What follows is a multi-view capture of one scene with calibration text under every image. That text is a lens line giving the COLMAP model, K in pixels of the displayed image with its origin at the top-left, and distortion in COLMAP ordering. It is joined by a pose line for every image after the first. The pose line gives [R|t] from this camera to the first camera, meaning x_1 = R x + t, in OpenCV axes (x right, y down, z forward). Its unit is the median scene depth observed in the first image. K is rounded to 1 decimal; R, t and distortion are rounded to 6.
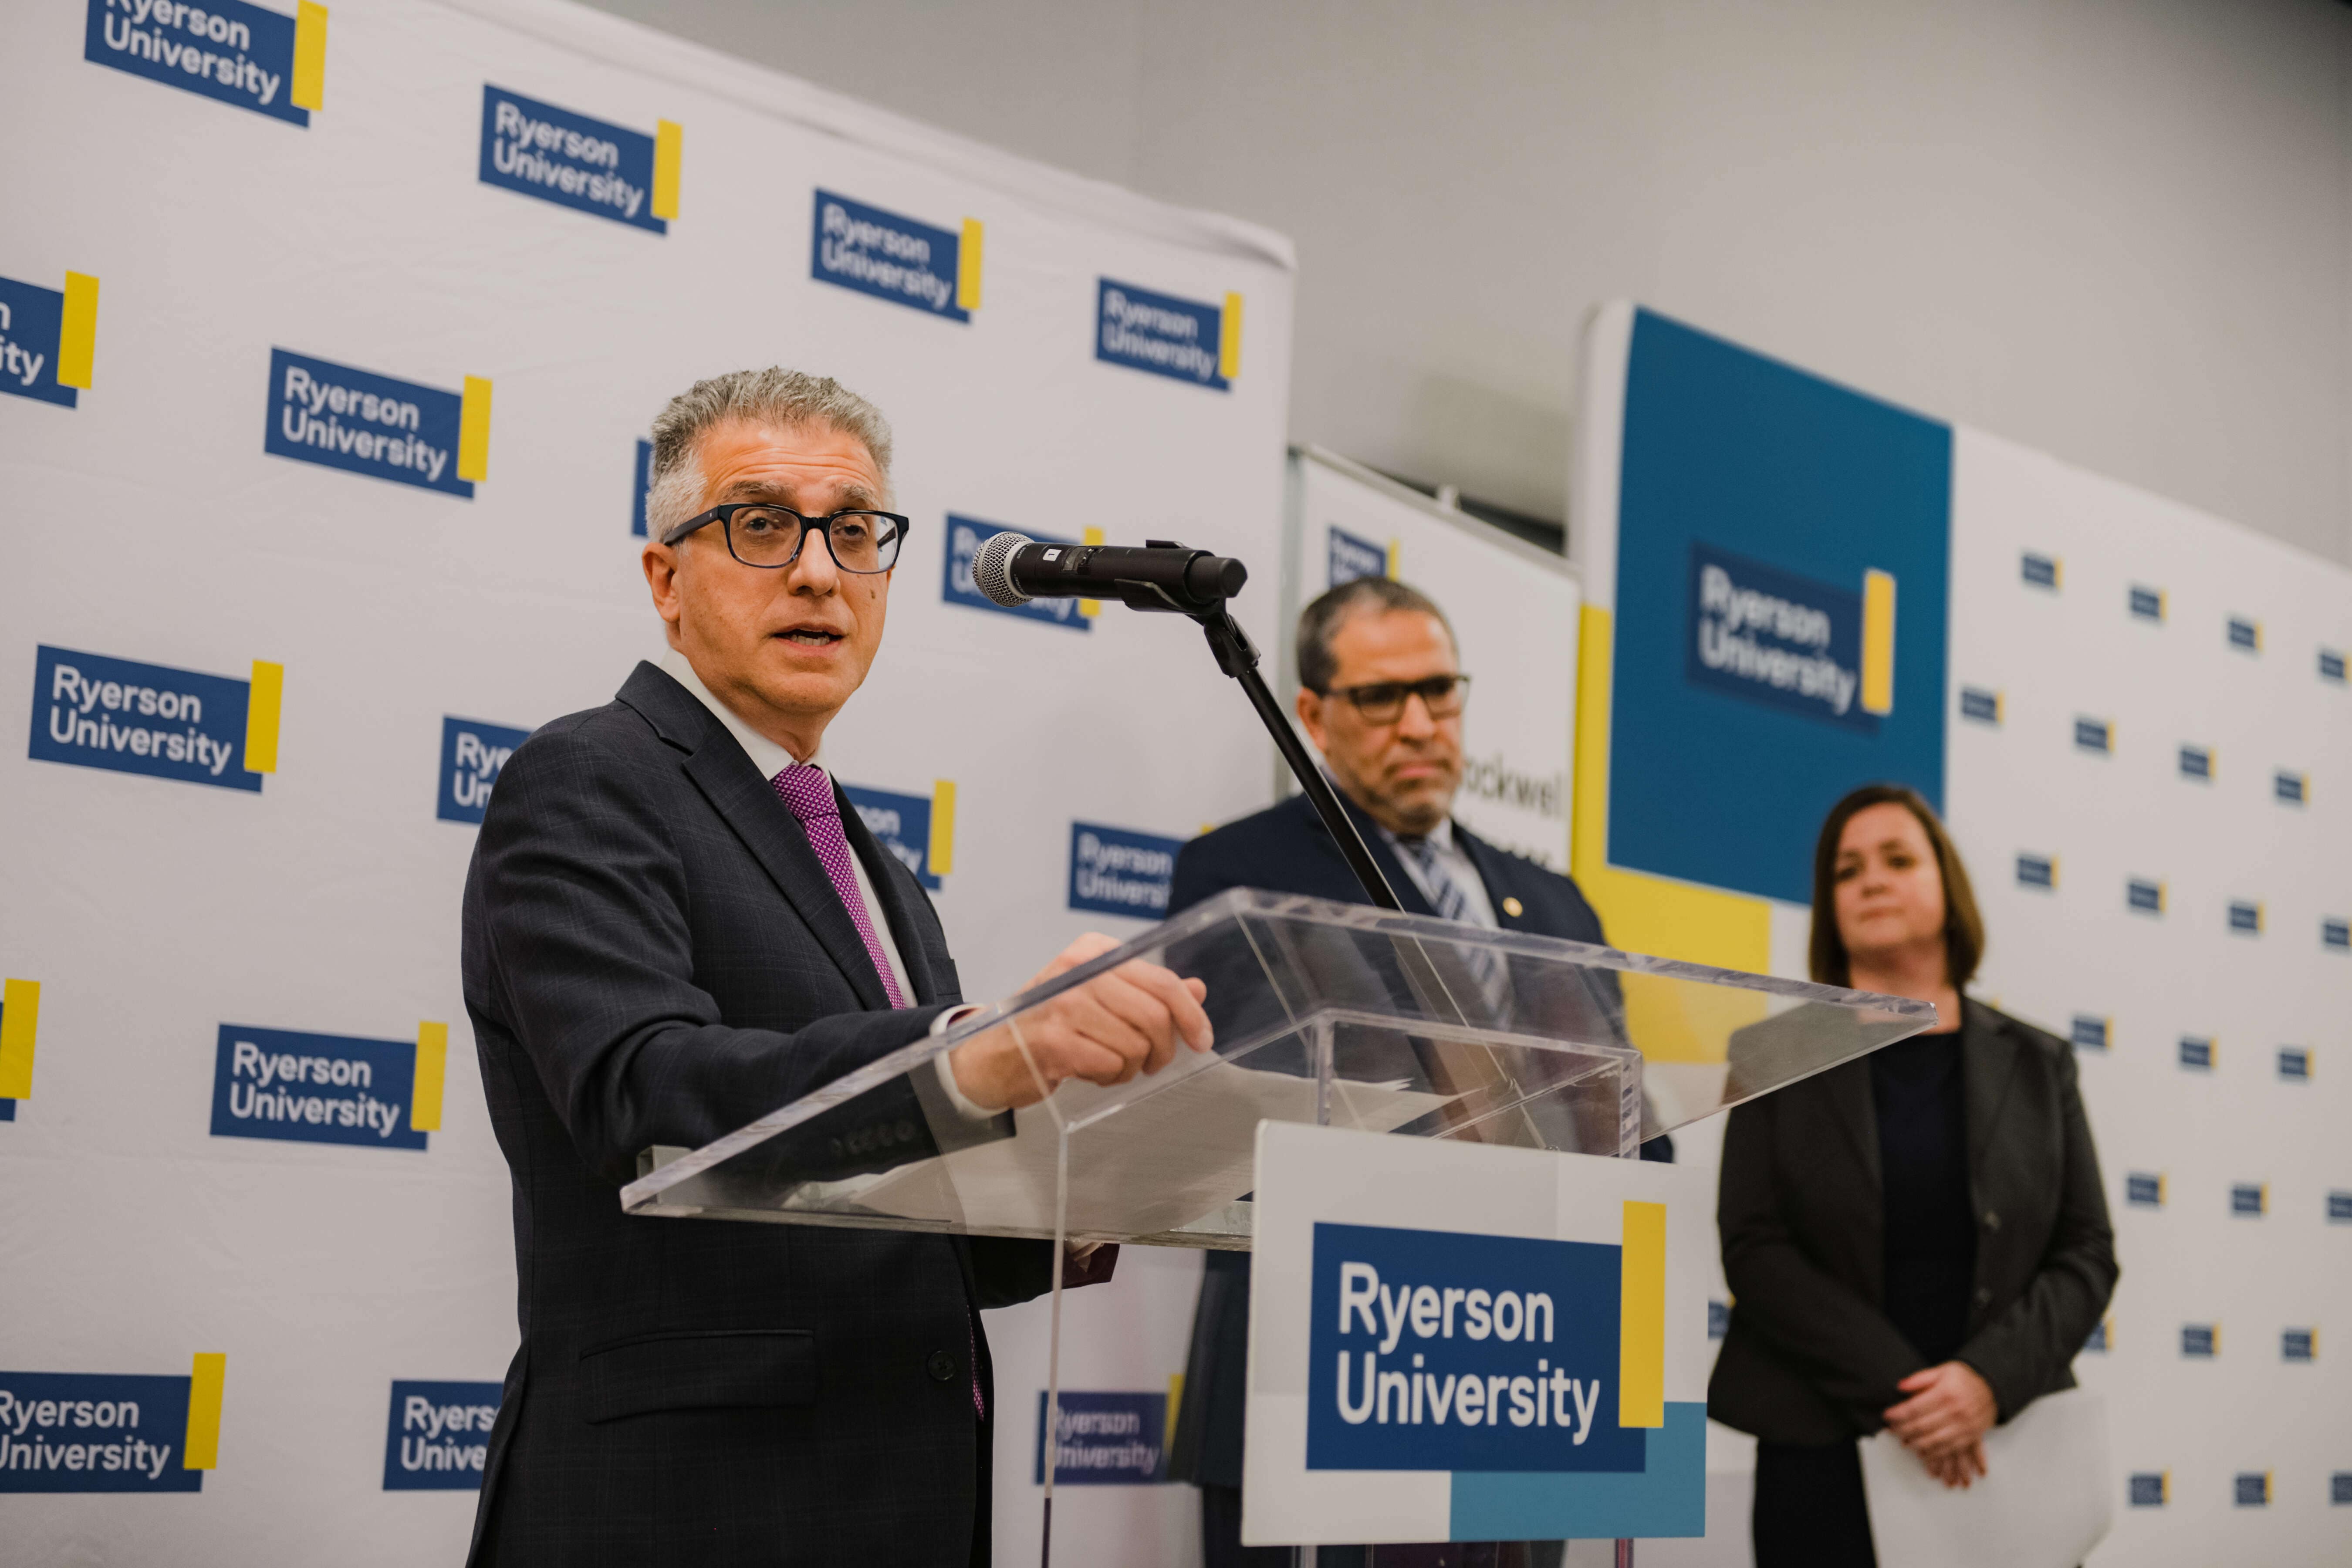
lens RADIAL K [[3770.1, 0, 1176.0], [0, 3770.1, 784.0], [0, 0, 1]] dist [0.035922, -0.005252]
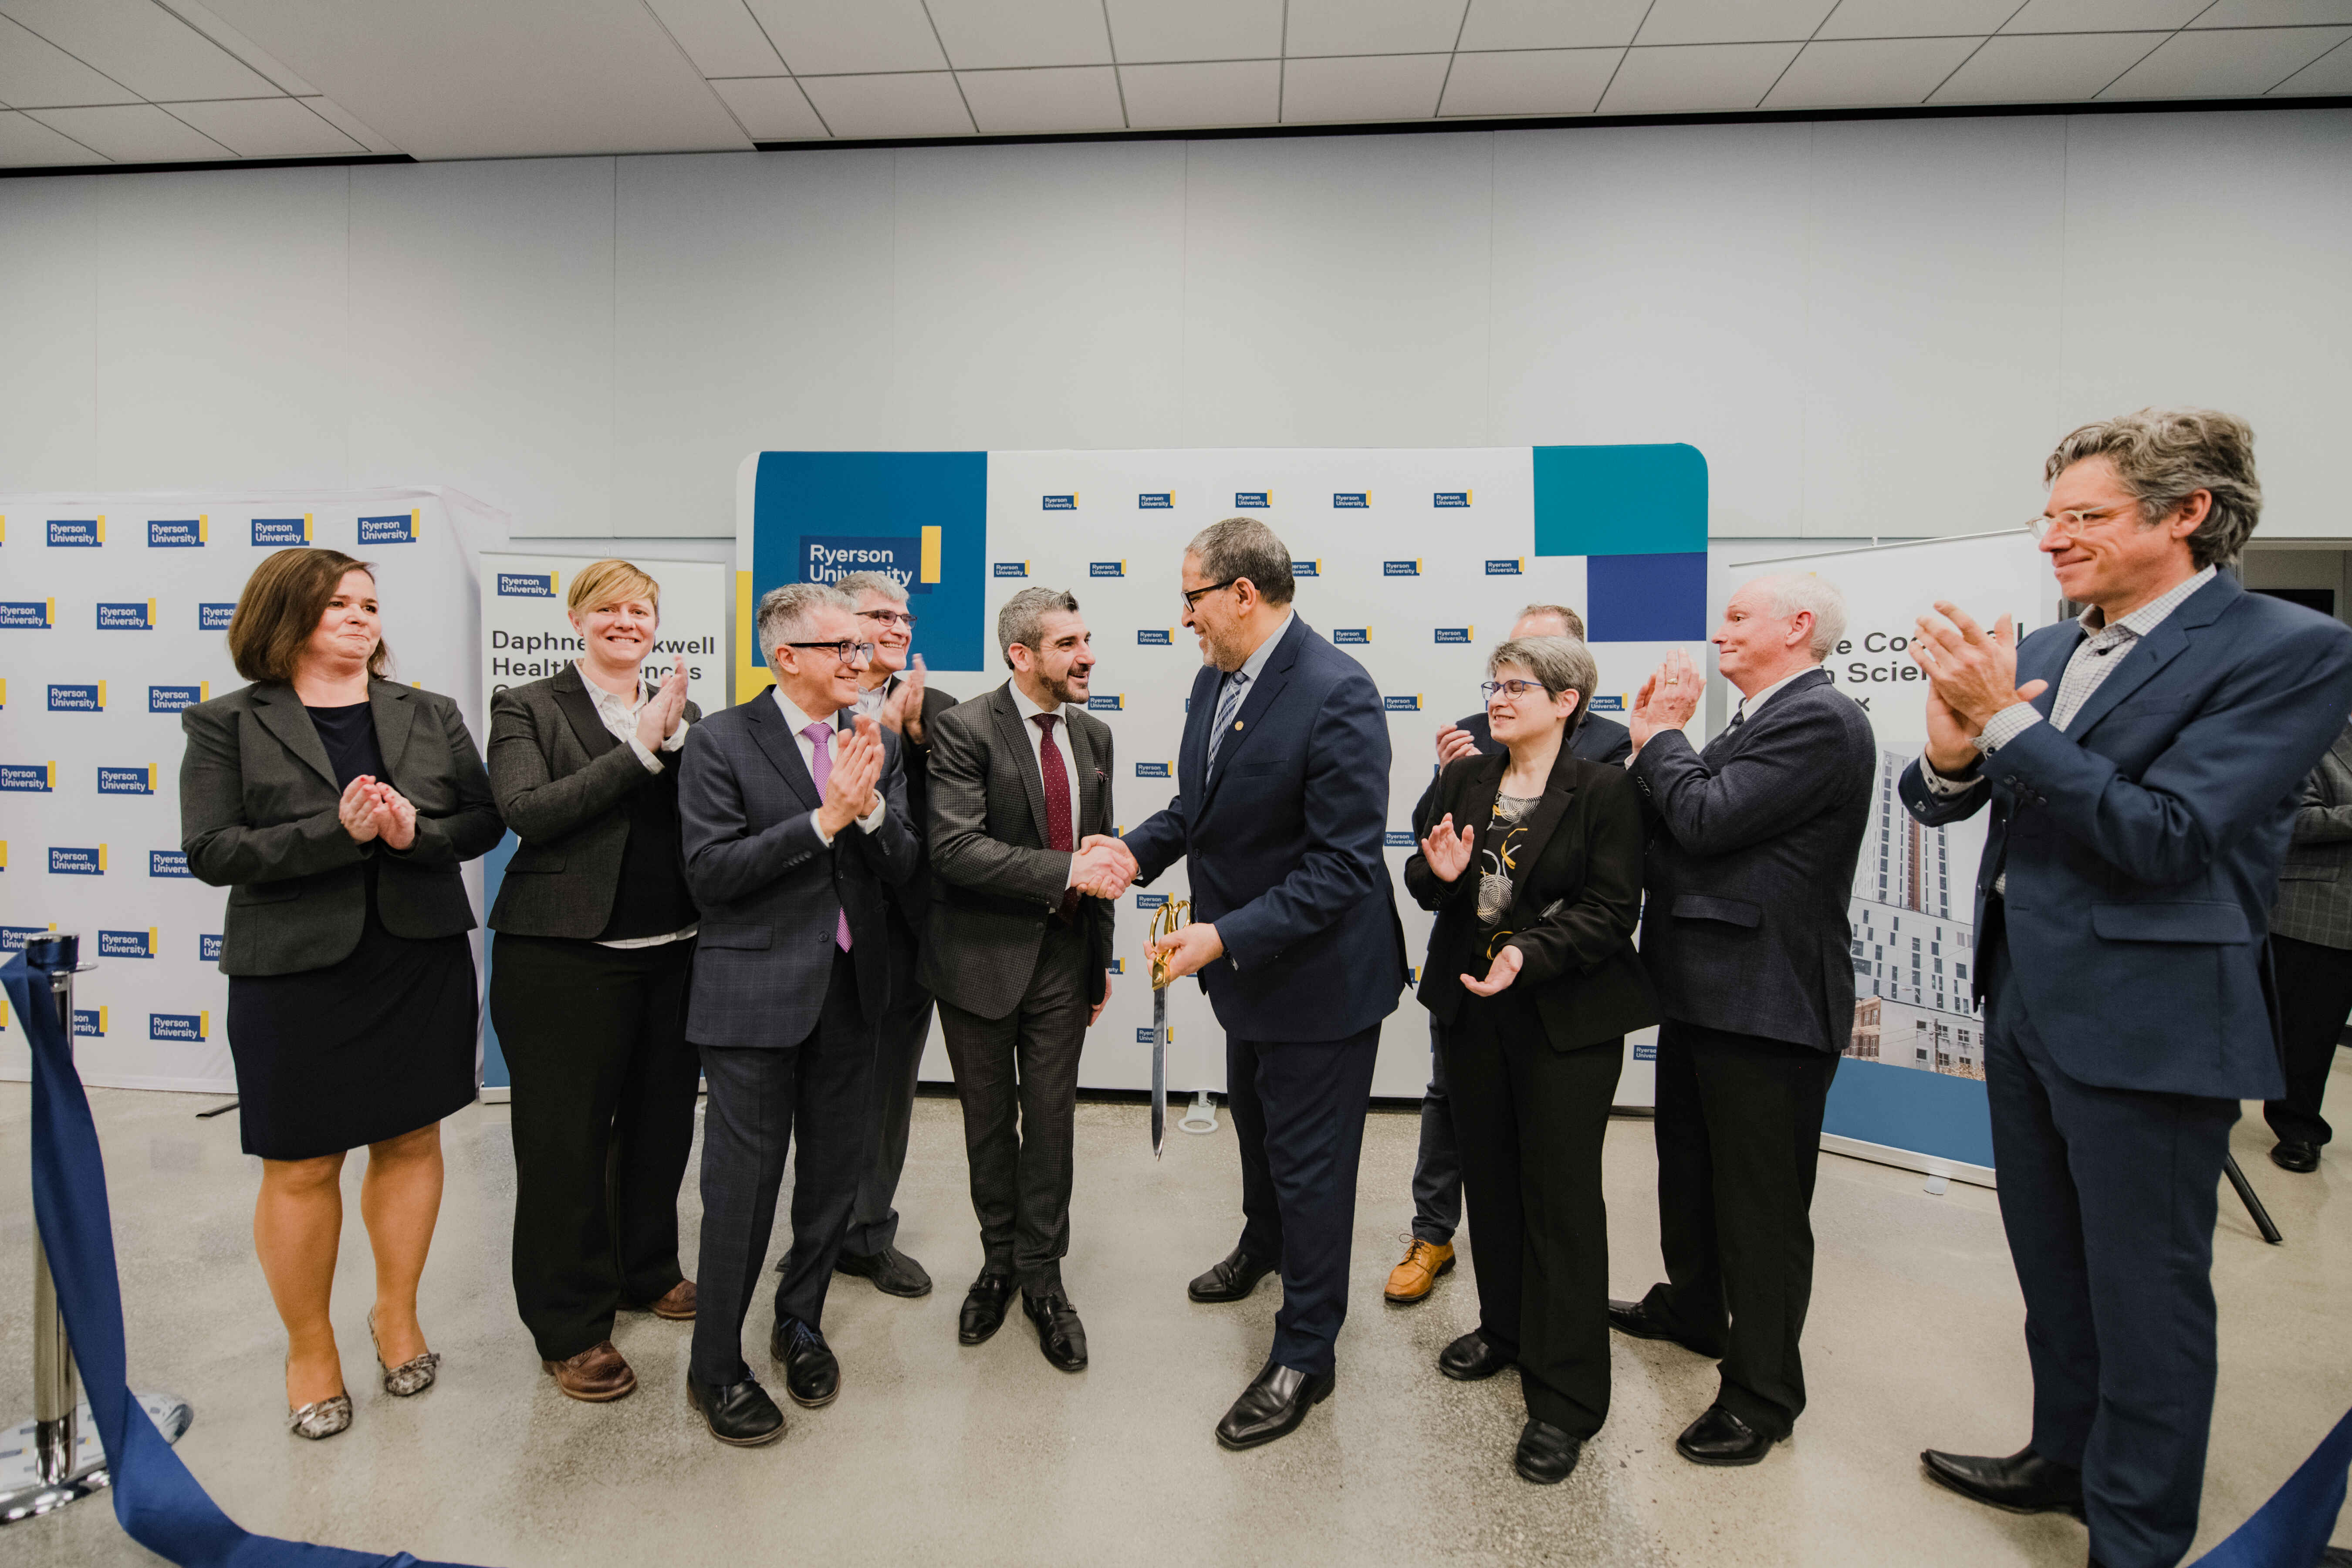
lens RADIAL K [[934.8, 0, 1176.0], [0, 934.8, 784.0], [0, 0, 1]] dist [-0.007205, -0.000180]
pose [[0.632105, -0.009855, -0.774820, 1.321636], [0.115062, 0.990028, 0.081277, 0.137248], [0.766292, -0.140528, 0.626936, 1.275327]]
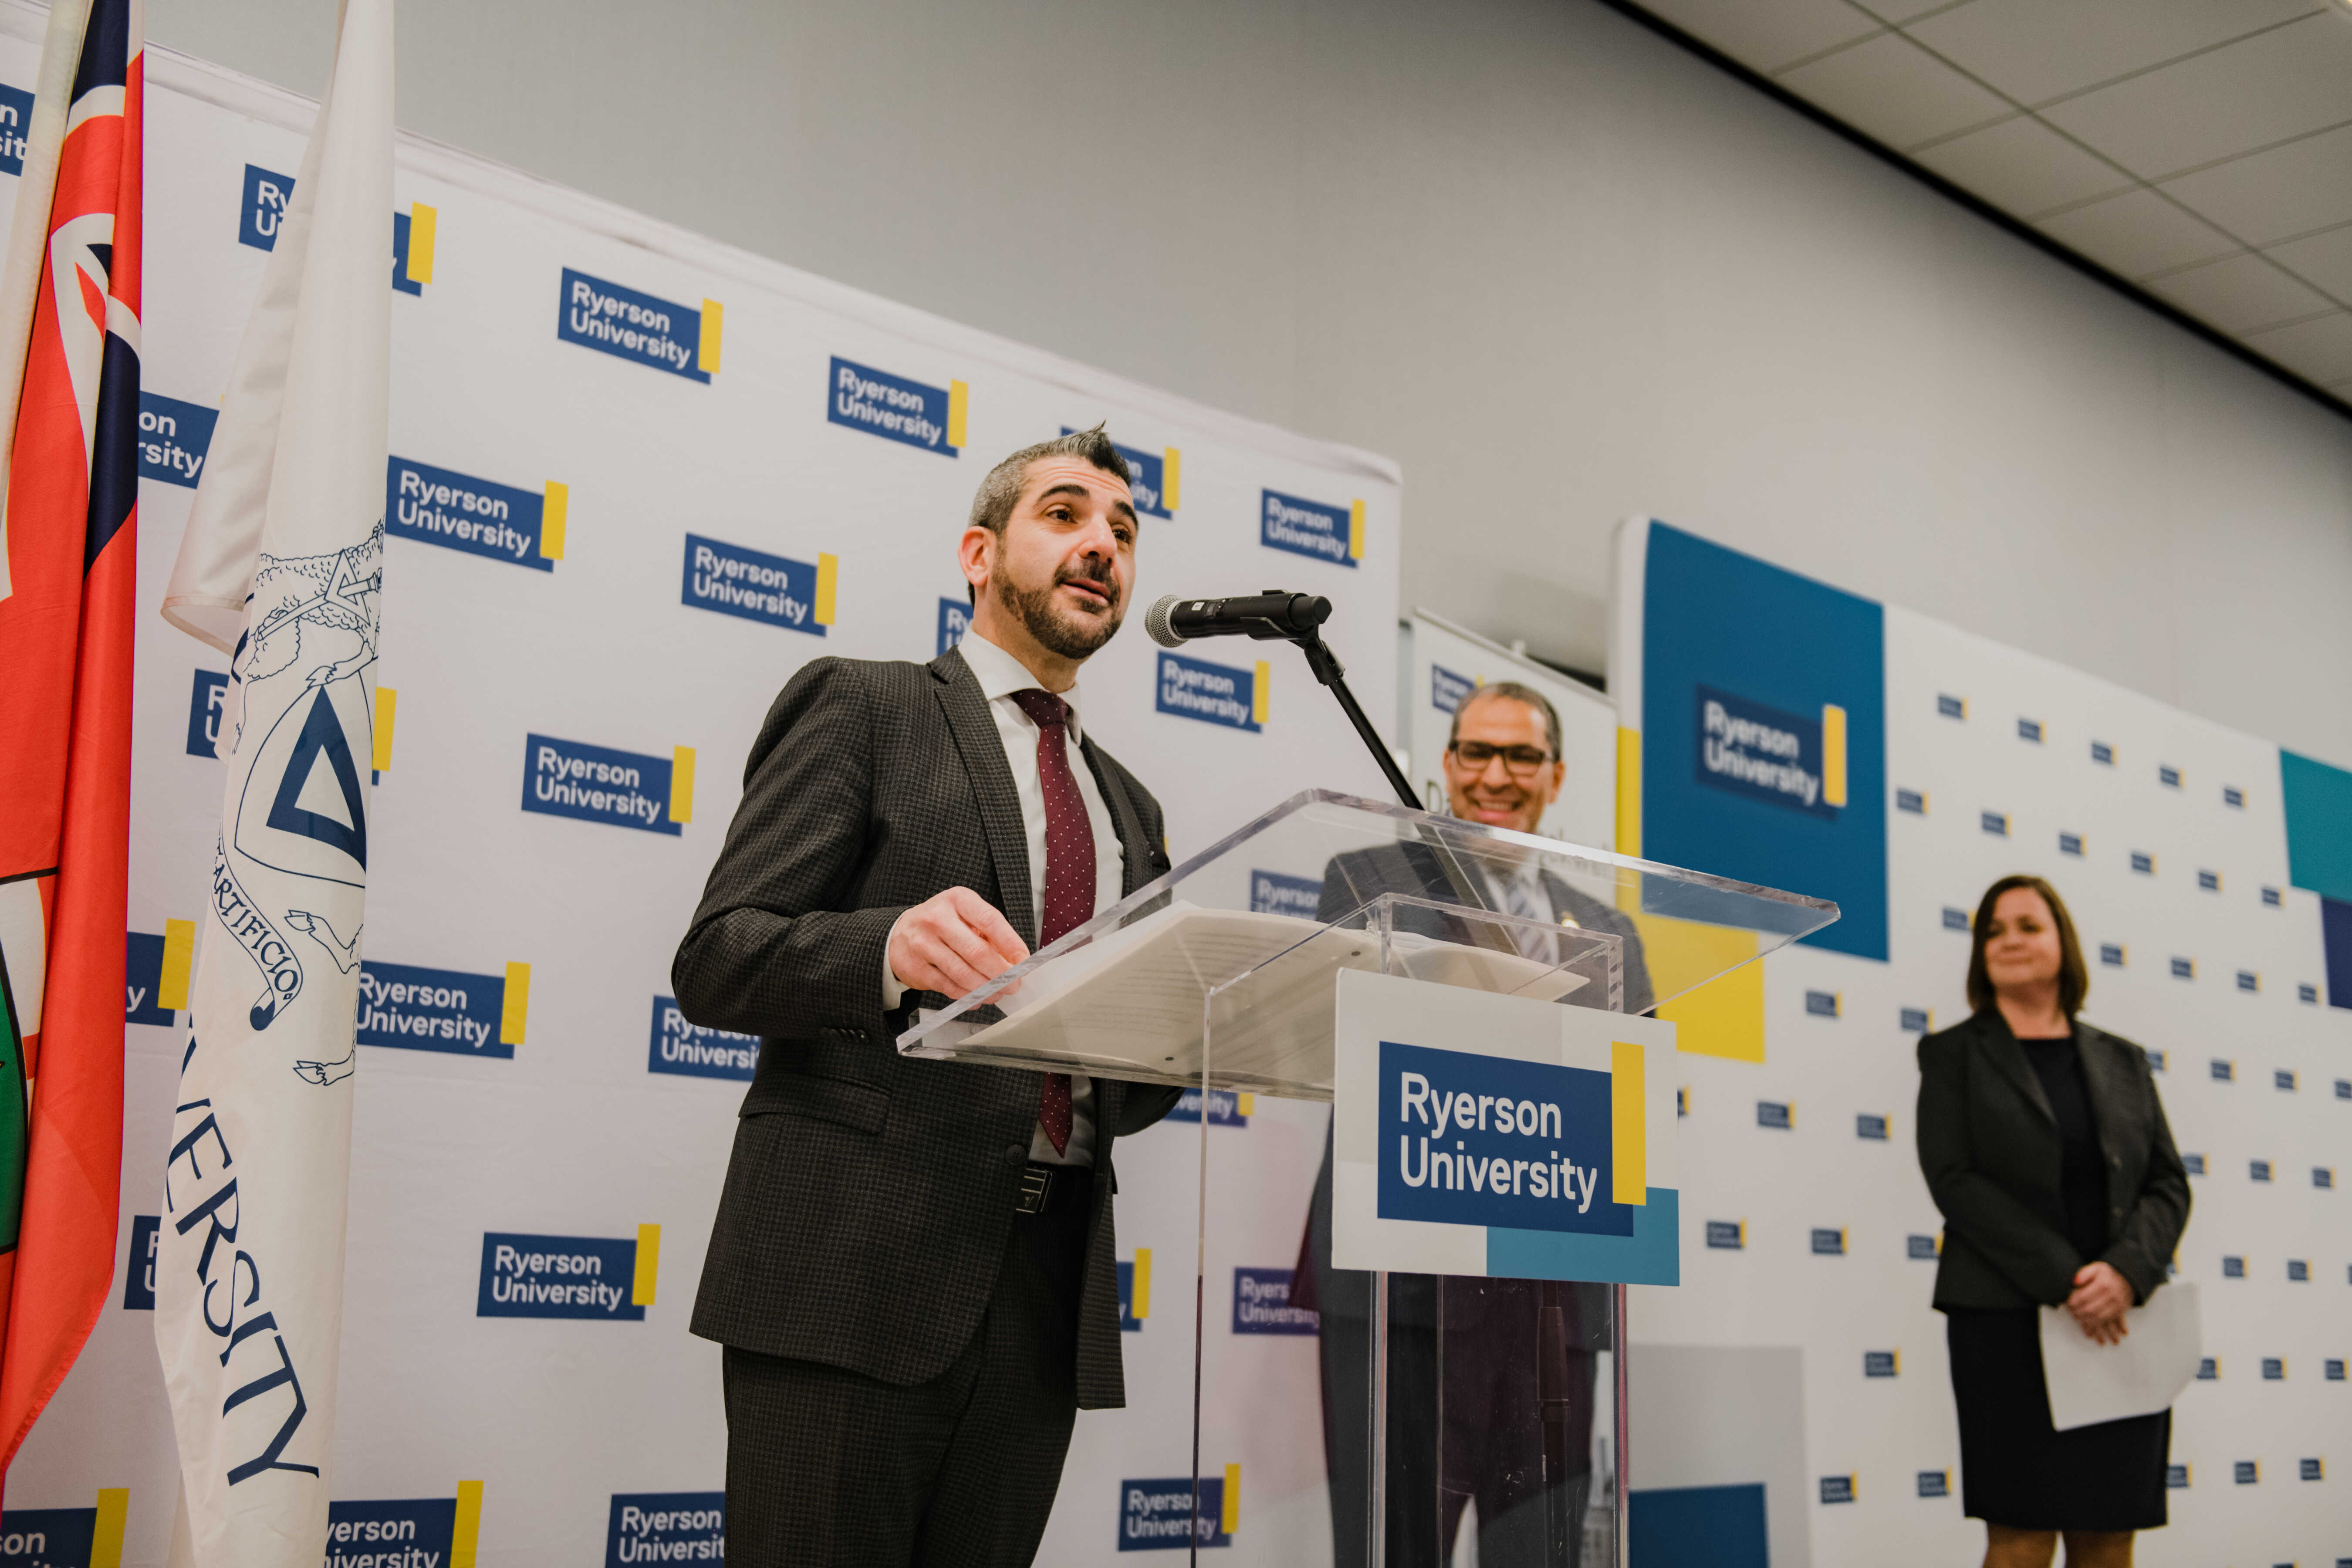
lens RADIAL K [[2630.2, 0, 1176.0], [0, 2630.2, 784.0], [0, 0, 1]] dist [-0.002519, 0.007124]
pose [[0.996992, -0.026206, -0.072933, 0.021482], [0.021755, 0.997890, -0.061171, 0.048790], [0.074382, 0.059400, 0.995459, 0.009079]]
